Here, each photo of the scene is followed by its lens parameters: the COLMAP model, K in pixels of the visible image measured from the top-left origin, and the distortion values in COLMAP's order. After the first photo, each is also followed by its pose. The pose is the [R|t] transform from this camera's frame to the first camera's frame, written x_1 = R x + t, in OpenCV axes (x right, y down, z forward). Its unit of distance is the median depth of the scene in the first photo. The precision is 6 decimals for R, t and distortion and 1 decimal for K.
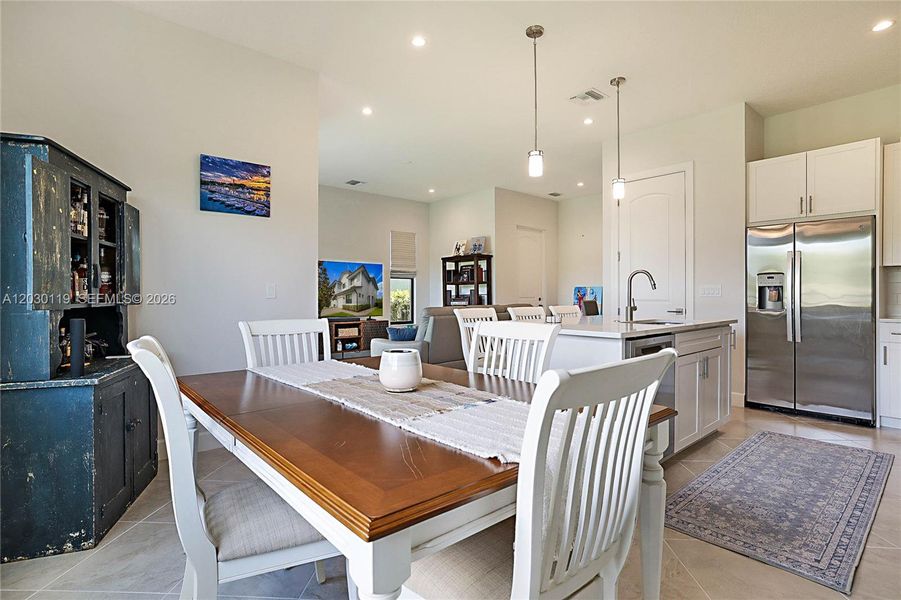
lens RADIAL K [[448.4, 0, 443.4], [0, 448.4, 292.1], [0, 0, 1]] dist [-0.017065, 0.010629]
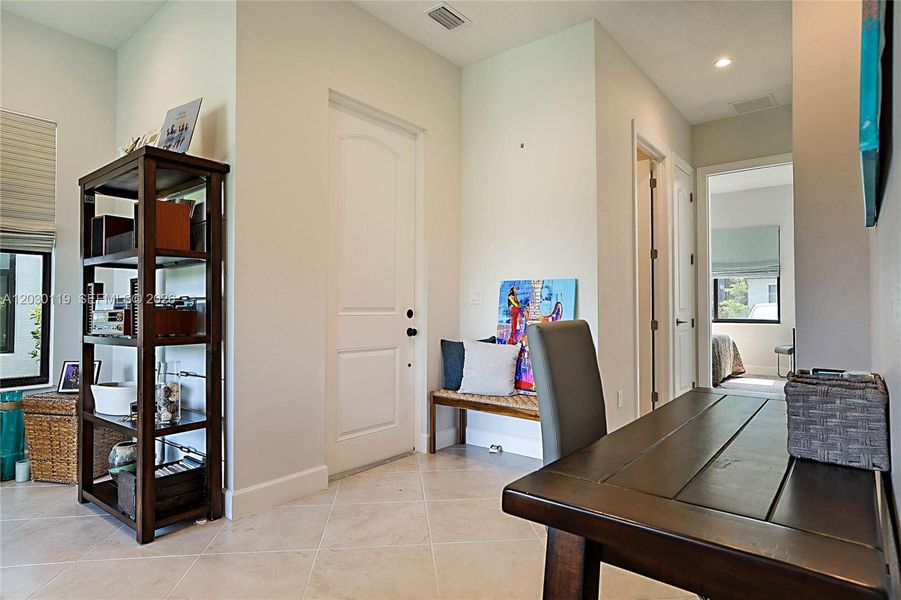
lens RADIAL K [[504.1, 0, 431.5], [0, 504.1, 300.9], [0, 0, 1]] dist [-0.044046, -0.000944]
pose [[0.987656, 0.006625, 0.156501, 0.373386], [-0.004702, 0.999909, -0.012651, 0.017911], [-0.156570, 0.011759, 0.987597, 1.297498]]
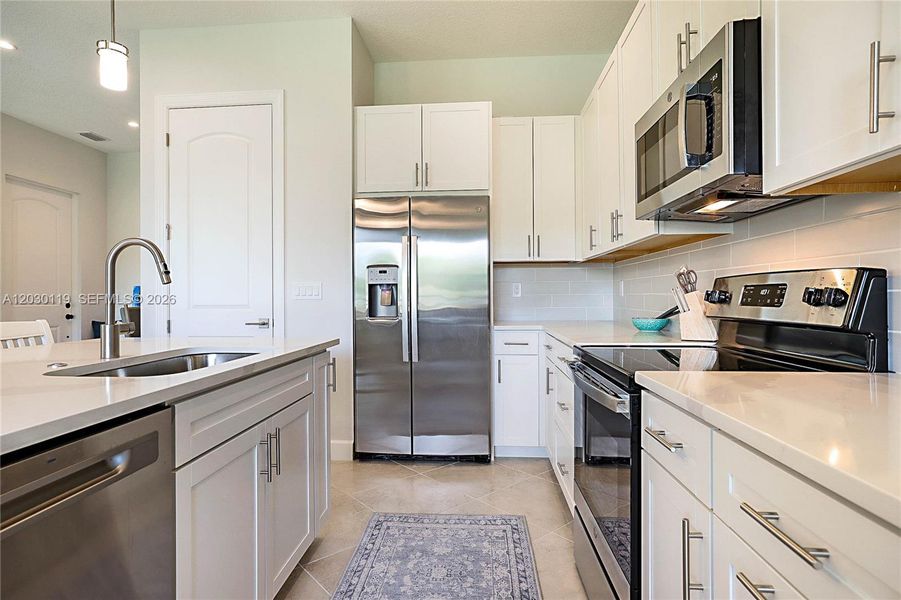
lens RADIAL K [[480.5, 0, 451.1], [0, 480.5, 297.6], [0, 0, 1]] dist [-0.016103, 0.001579]
pose [[0.706588, -0.006481, 0.707596, 0.281437], [0.004982, 0.999979, 0.004184, 0.005035], [-0.707608, 0.000569, 0.706605, 0.399314]]
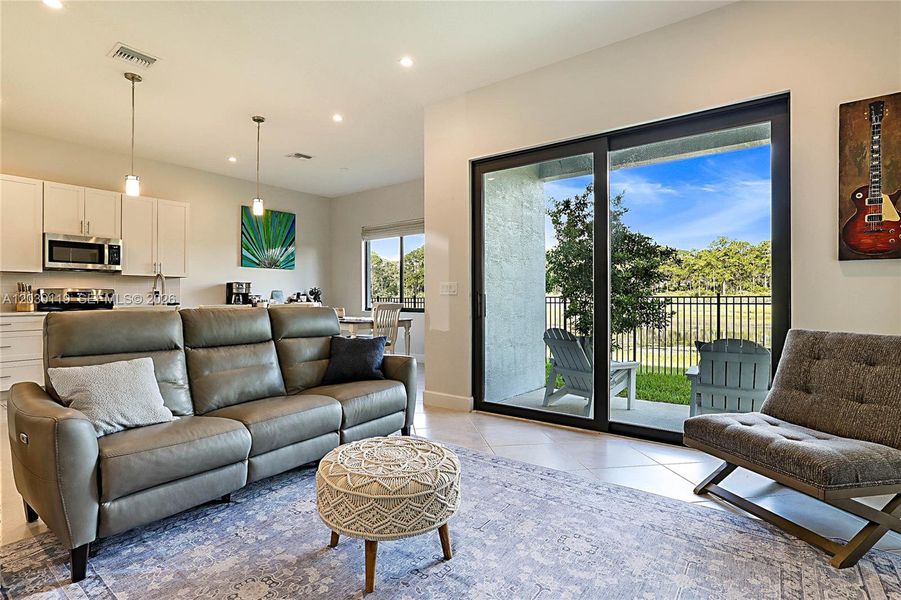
lens RADIAL K [[448.4, 0, 443.4], [0, 448.4, 296.3], [0, 0, 1]] dist [-0.017065, 0.010629]
pose [[-0.979428, 0.004778, -0.201739, -0.068146], [0.005718, 0.999975, -0.004076, 0.021865], [0.201714, -0.005146, -0.979431, 2.003713]]
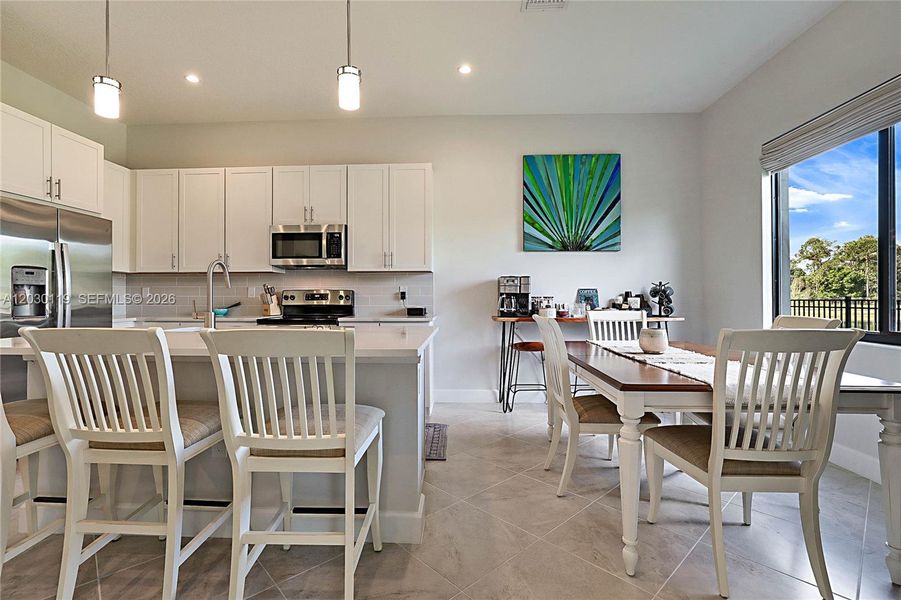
lens RADIAL K [[421.9, 0, 441.2], [0, 421.9, 298.2], [0, 0, 1]] dist [-0.023785, 0.013065]
pose [[-0.722149, -0.000258, 0.691738, -0.226746], [0.000940, 0.999999, 0.001354, 0.008178], [-0.691737, 0.001628, -0.722147, 1.035845]]
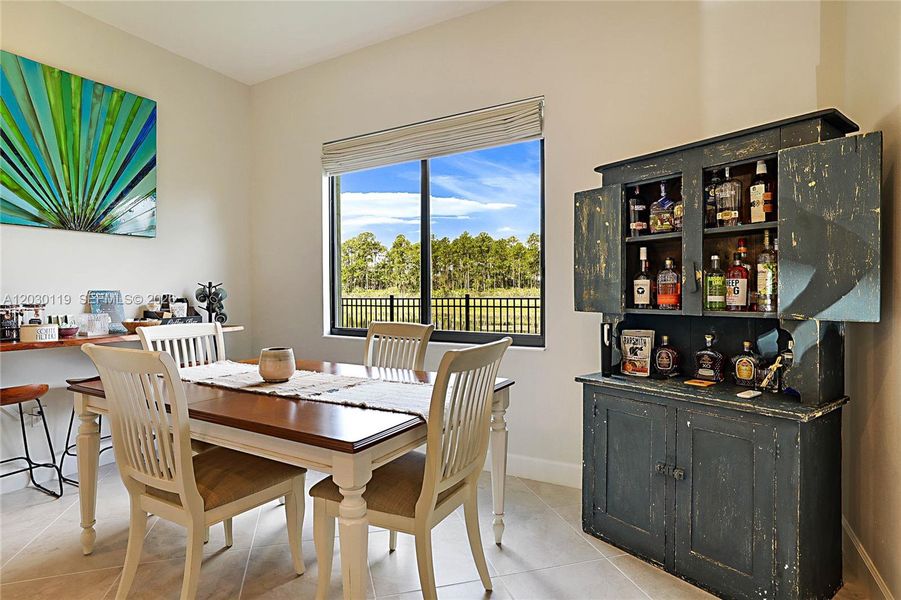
lens RADIAL K [[483.0, 0, 455.8], [0, 483.0, 299.0], [0, 0, 1]] dist [-0.023277, 0.003094]
pose [[-0.938273, 0.013420, -0.345636, -0.032576], [0.008871, 0.999852, 0.014742, -0.006597], [0.345782, 0.010766, -0.938253, 0.955644]]
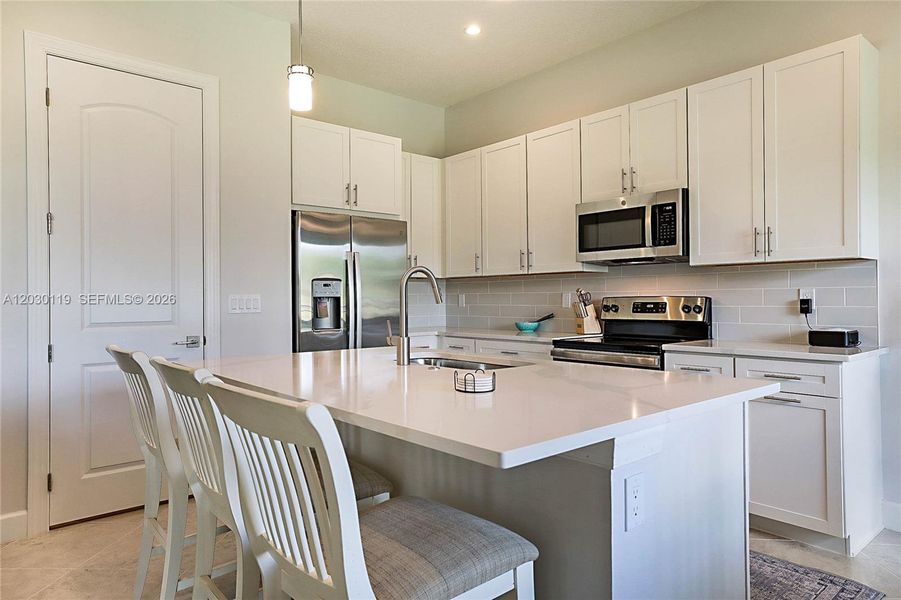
lens RADIAL K [[583.2, 0, 450.9], [0, 583.2, 294.0], [0, 0, 1]] dist [0.028315, 0.005994]
pose [[0.001678, 0.009504, 0.999953, -0.205401], [0.005539, 0.999939, -0.009513, -0.008401], [-0.999983, 0.005554, 0.001625, 0.805226]]
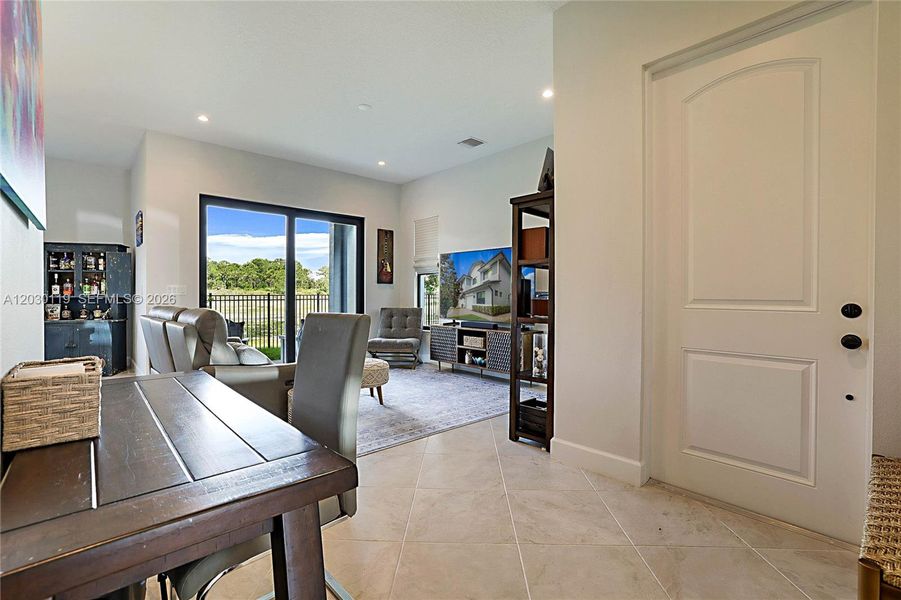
lens RADIAL K [[391.3, 0, 432.9], [0, 391.3, 292.1], [0, 0, 1]] dist [-0.021063, 0.001916]
pose [[0.013413, 0.000431, -0.999910, 0.822449], [0.006139, 0.999981, 0.000513, 0.008751], [0.999891, -0.006146, 0.013410, 1.701956]]
